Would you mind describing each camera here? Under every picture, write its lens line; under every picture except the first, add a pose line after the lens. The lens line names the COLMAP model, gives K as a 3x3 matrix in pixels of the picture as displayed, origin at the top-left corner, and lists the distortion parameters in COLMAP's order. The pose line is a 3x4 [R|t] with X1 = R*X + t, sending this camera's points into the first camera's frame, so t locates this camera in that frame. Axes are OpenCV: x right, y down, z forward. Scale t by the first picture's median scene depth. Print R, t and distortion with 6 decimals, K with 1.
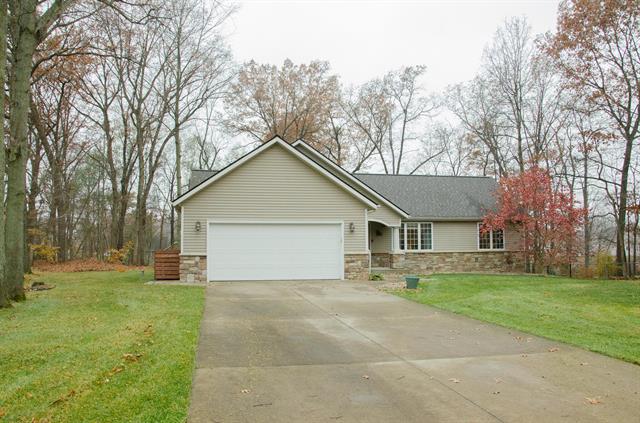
lens RADIAL K [[503.4, 0, 320.6], [0, 503.4, 224.1], [0, 0, 1]] dist [-0.124861, 0.005458]
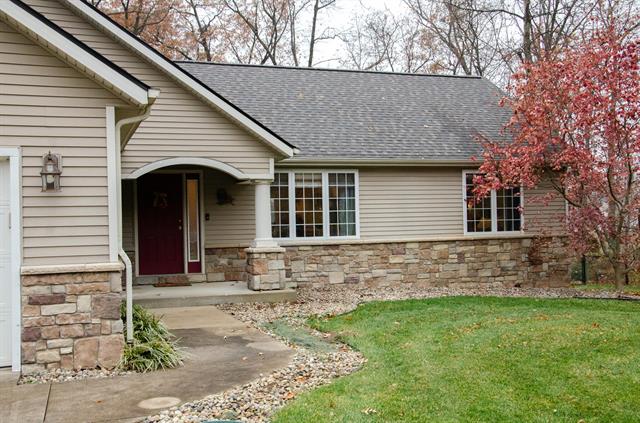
lens RADIAL K [[702.4, 0, 318.2], [0, 702.4, 219.7], [0, 0, 1]] dist [0.021030, 0.035411]
pose [[0.988223, -0.014981, 0.152285, 0.064878], [0.008477, 0.999028, 0.043268, 0.007490], [-0.152786, -0.041468, 0.987389, 0.271765]]
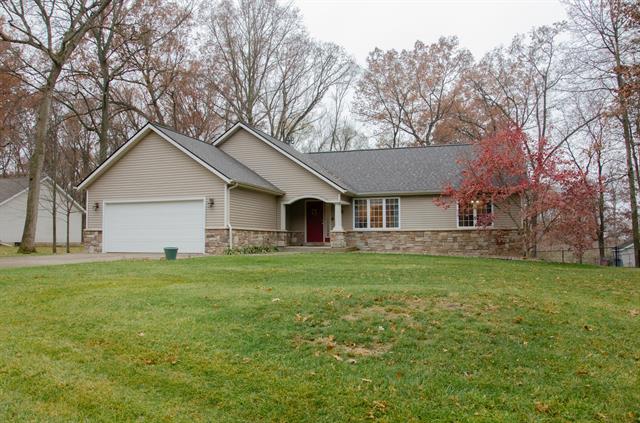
lens RADIAL K [[491.9, 0, 320.0], [0, 491.9, 211.5], [0, 0, 1]] dist [-0.107264, 0.009829]
pose [[0.878586, -0.025852, -0.476885, 0.327325], [0.023224, 0.999665, -0.011406, 0.018073], [0.477020, -0.001054, 0.878892, 0.102563]]
